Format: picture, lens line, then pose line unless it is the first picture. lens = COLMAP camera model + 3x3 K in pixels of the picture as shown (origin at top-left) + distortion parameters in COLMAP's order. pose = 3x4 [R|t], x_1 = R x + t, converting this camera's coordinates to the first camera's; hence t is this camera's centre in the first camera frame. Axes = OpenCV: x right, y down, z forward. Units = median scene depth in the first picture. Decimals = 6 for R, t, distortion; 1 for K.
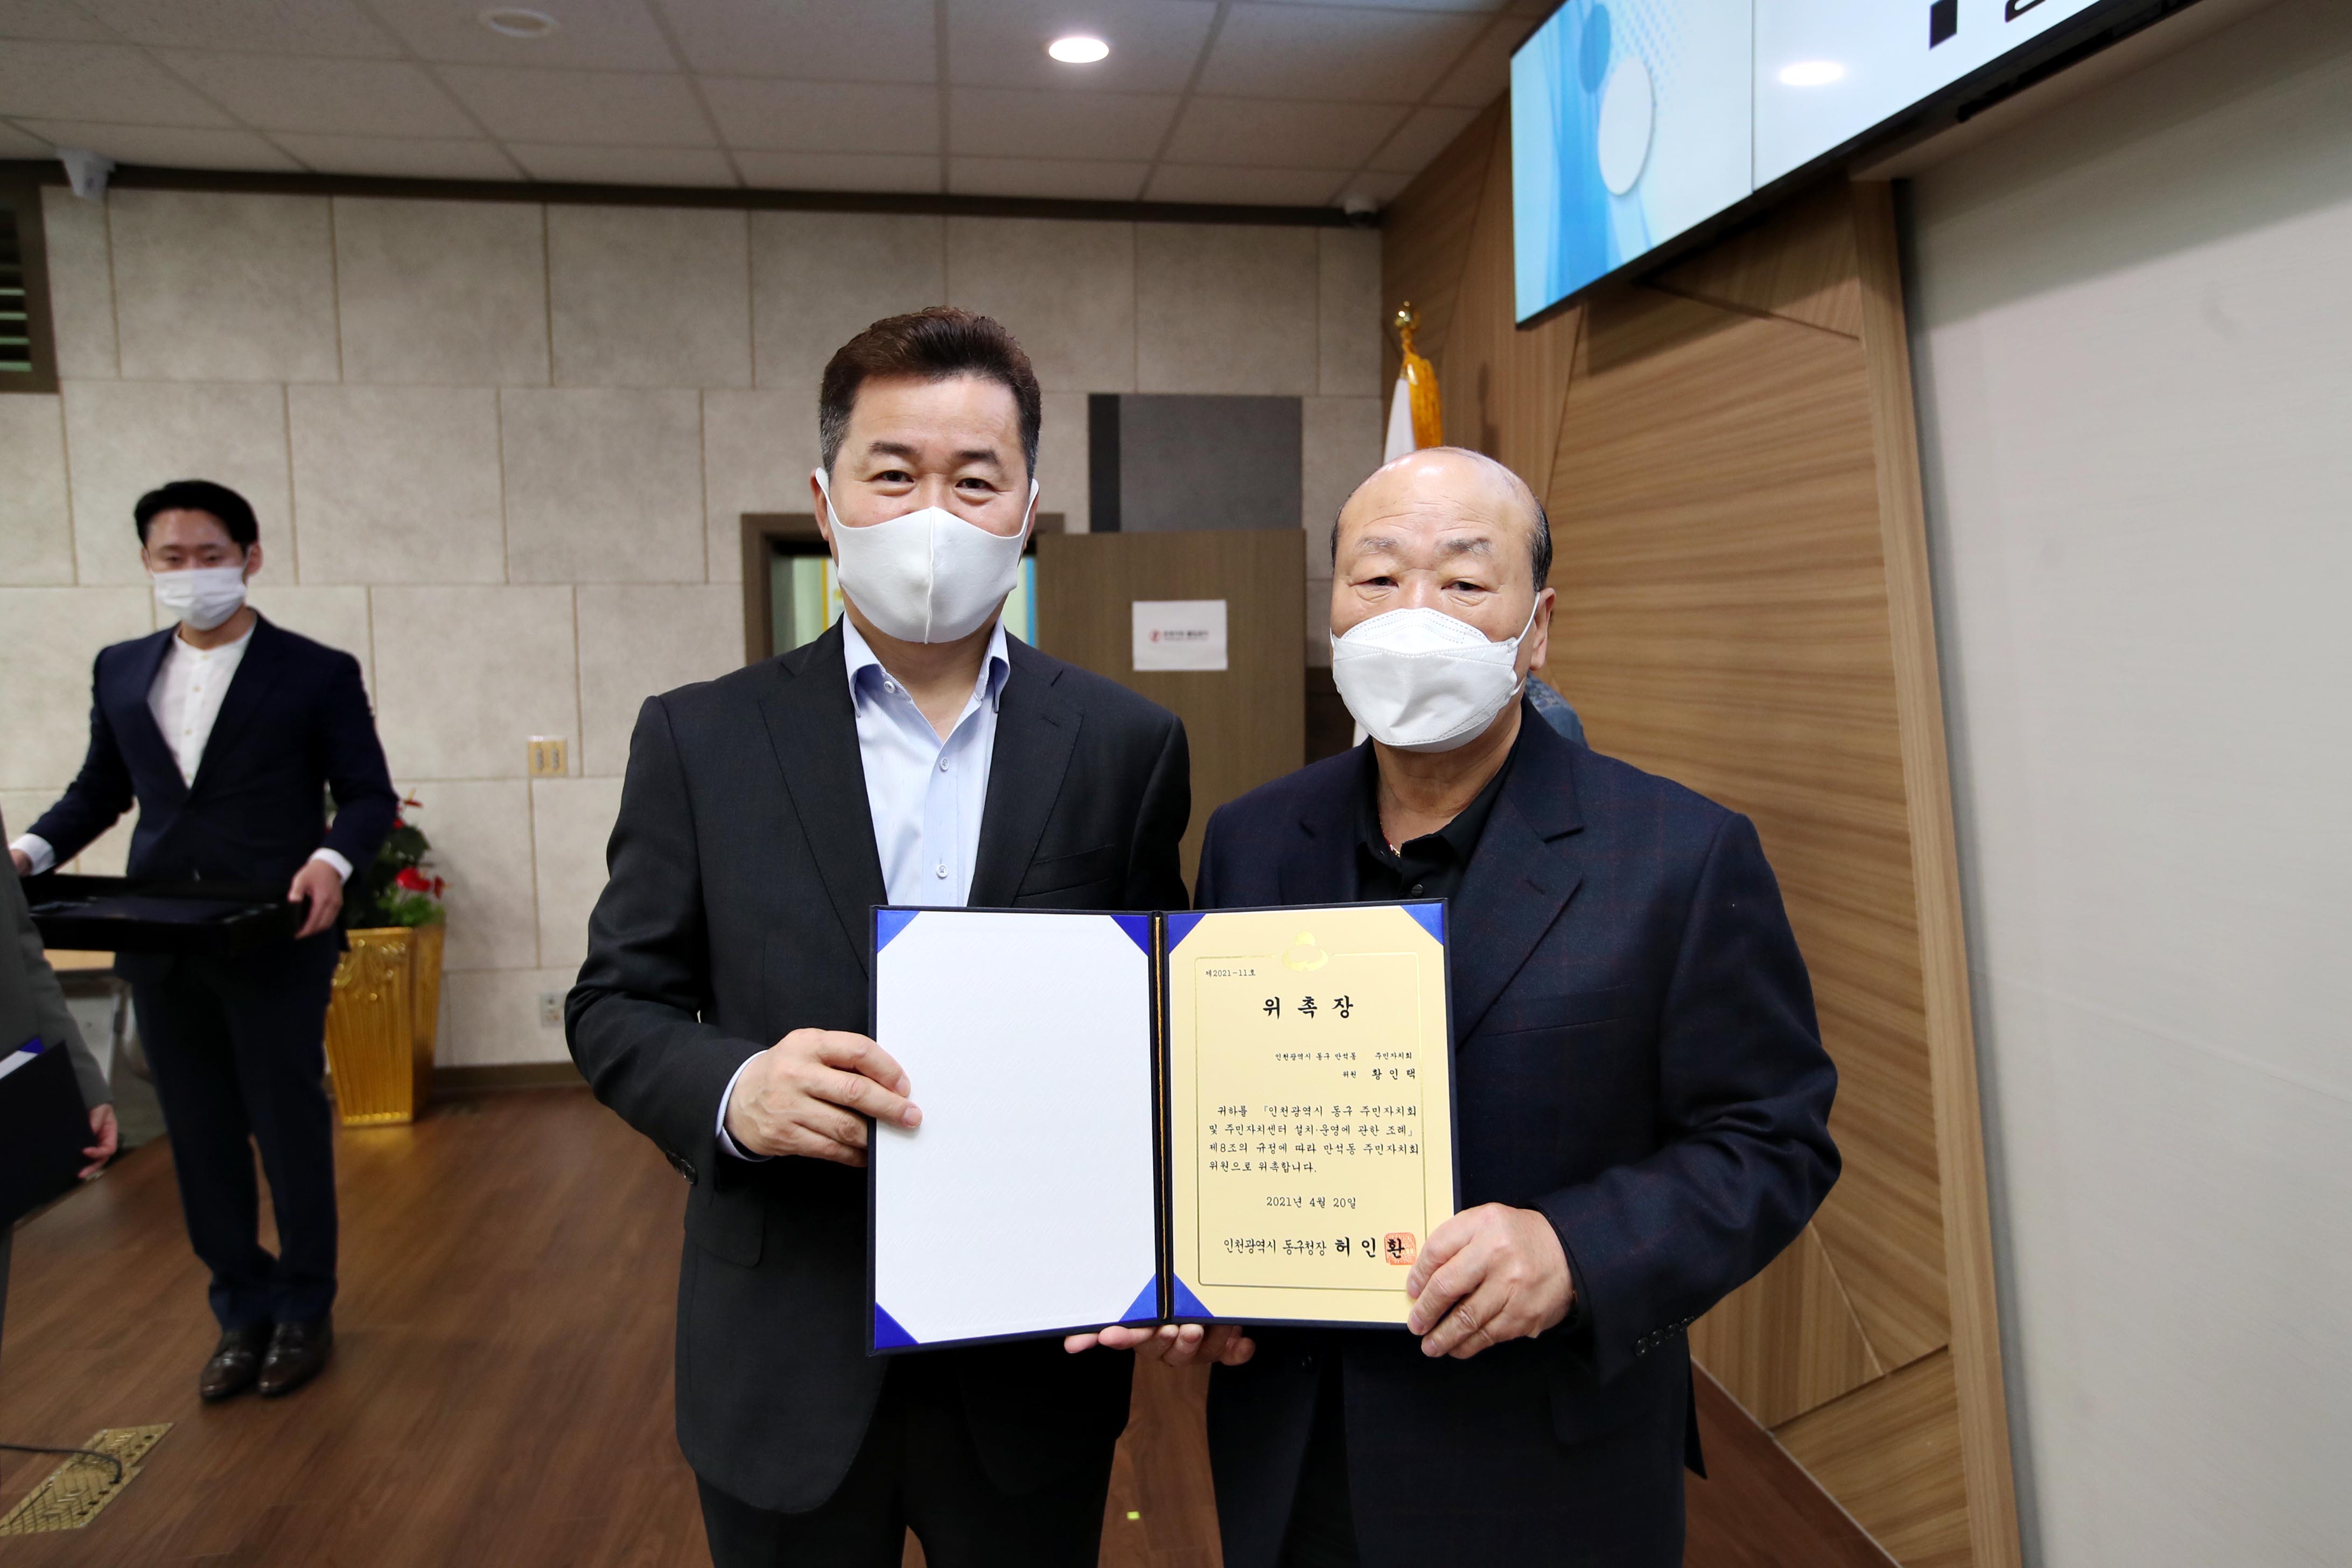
lens RADIAL K [[1563.1, 0, 1212.0], [0, 1563.1, 776.0], [0, 0, 1]] dist [-0.042610, 0.055402]
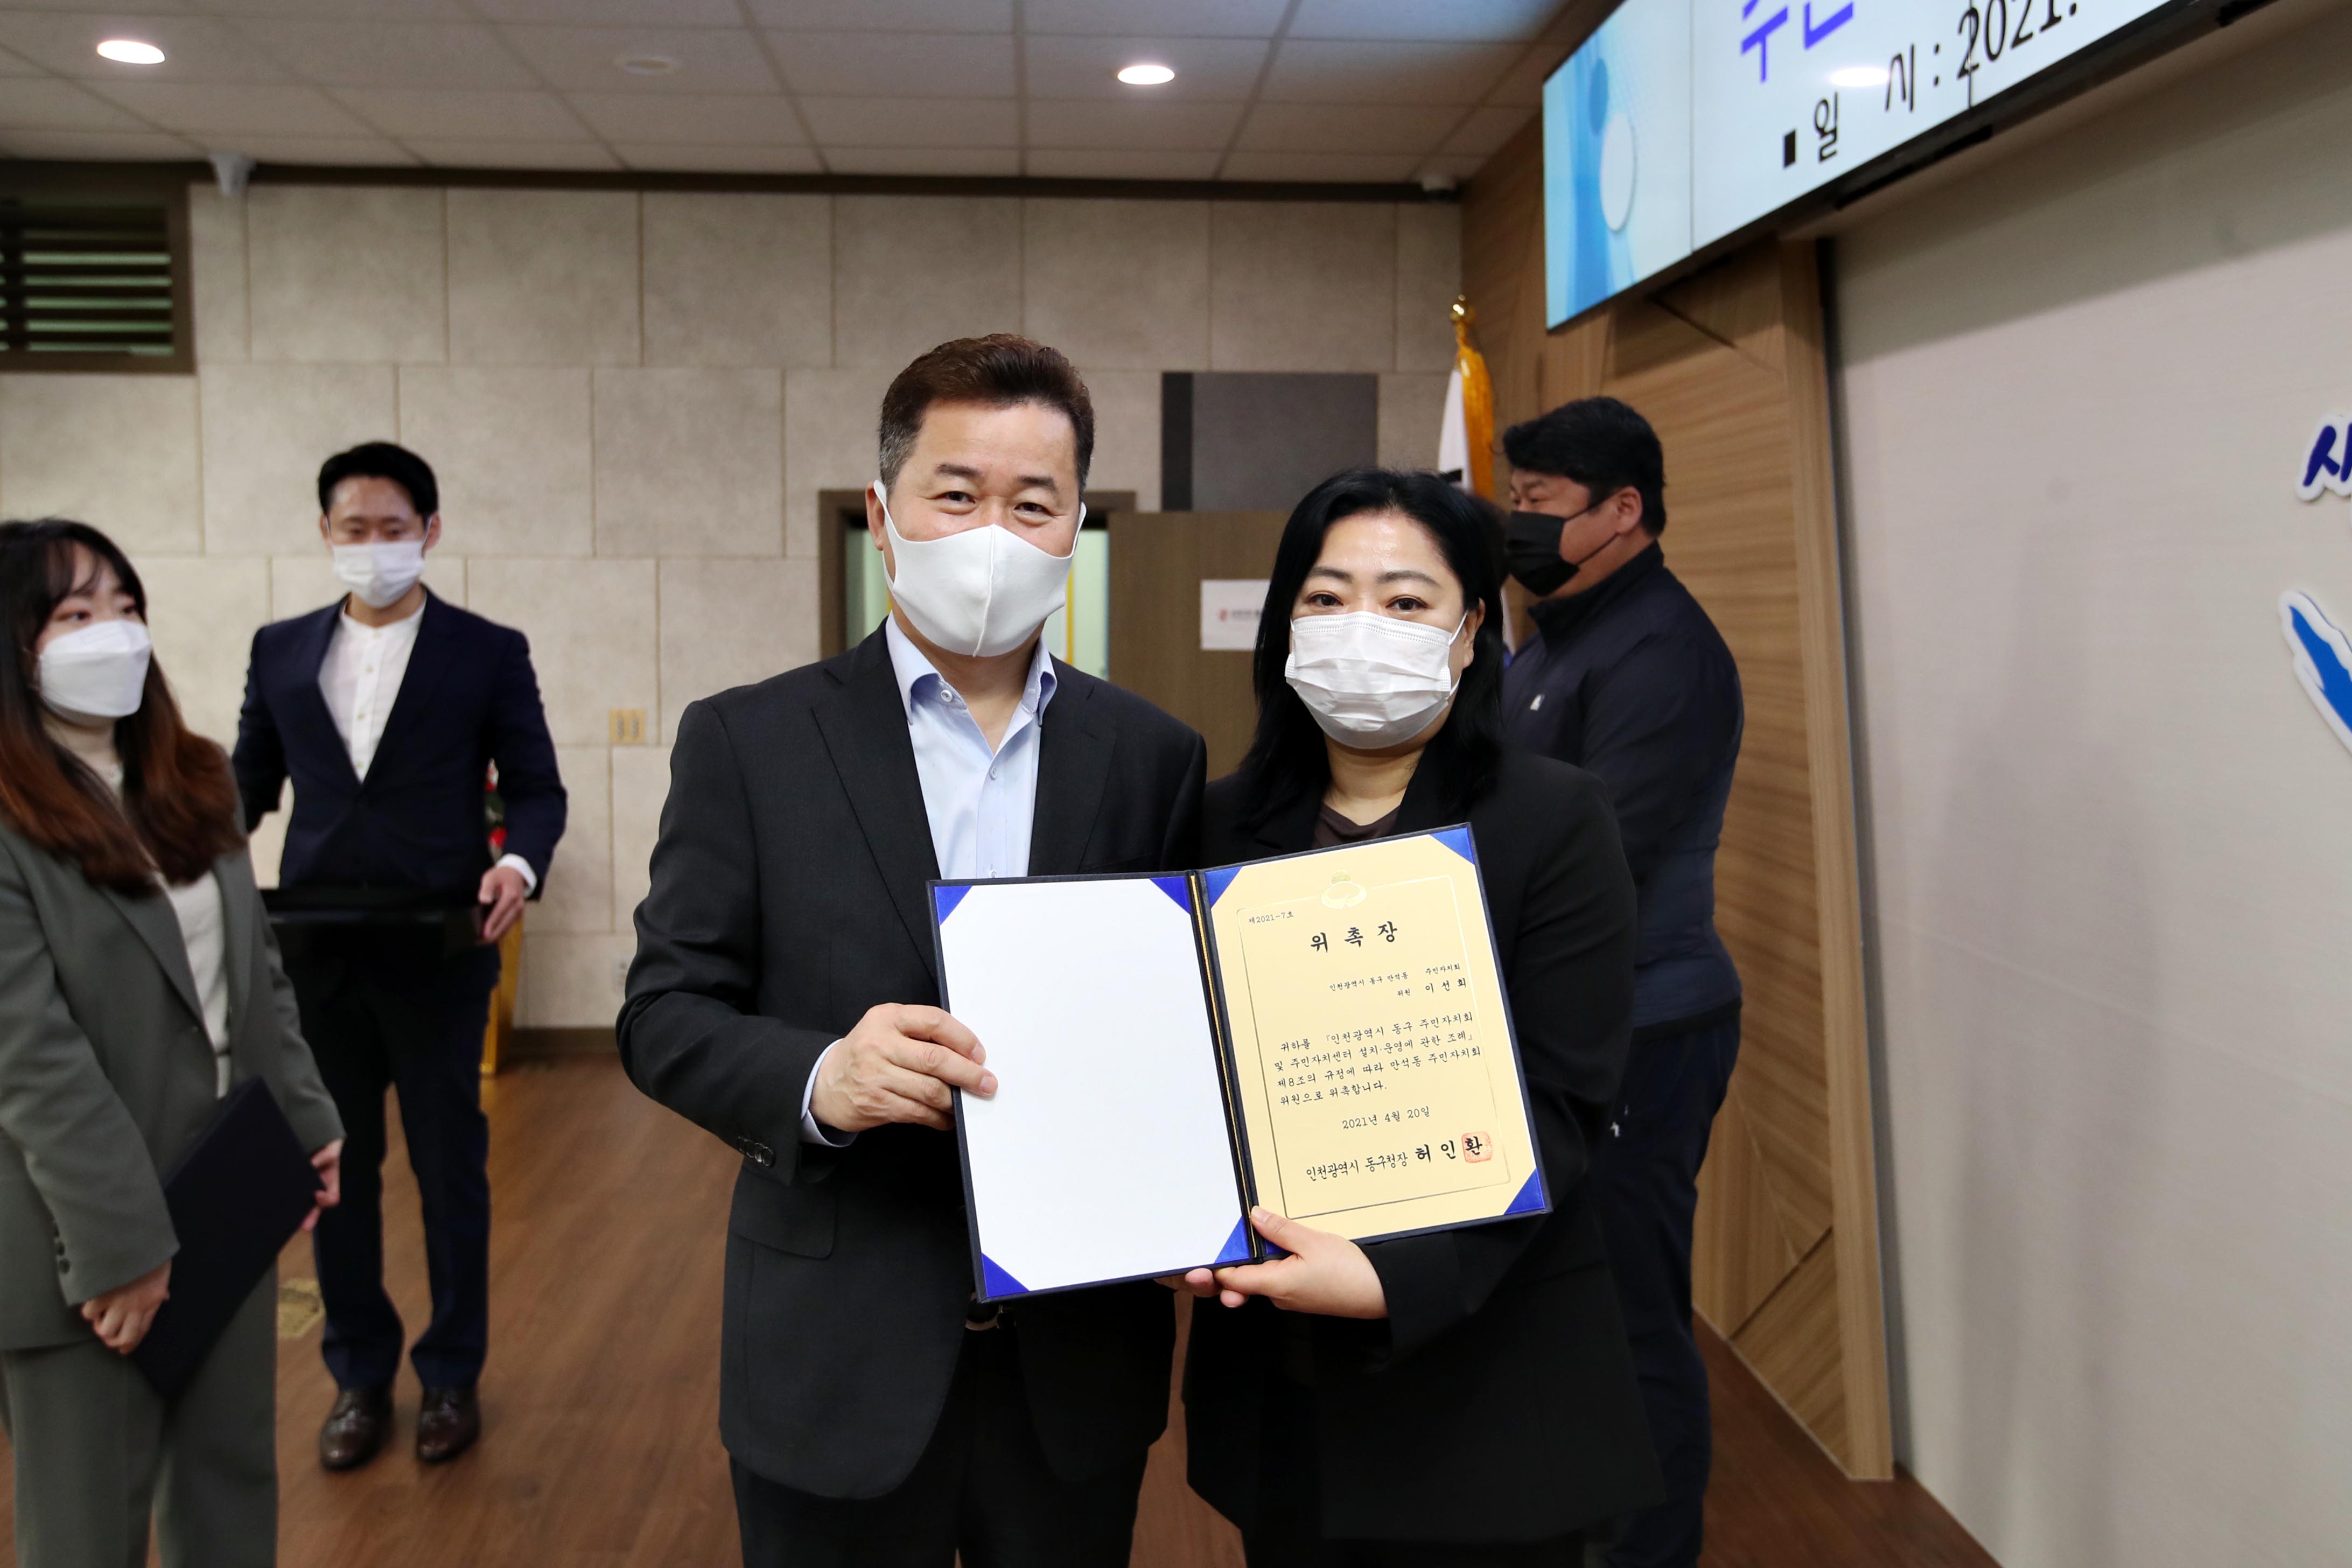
lens RADIAL K [[1946.9, 0, 1173.2], [0, 1946.9, 721.6], [0, 0, 1]] dist [-0.023026, 0.079823]
pose [[0.995845, 0.016263, -0.089604, 0.047524], [-0.018926, 0.999402, -0.028951, 0.016418], [0.089080, 0.030526, 0.995557, -0.256524]]
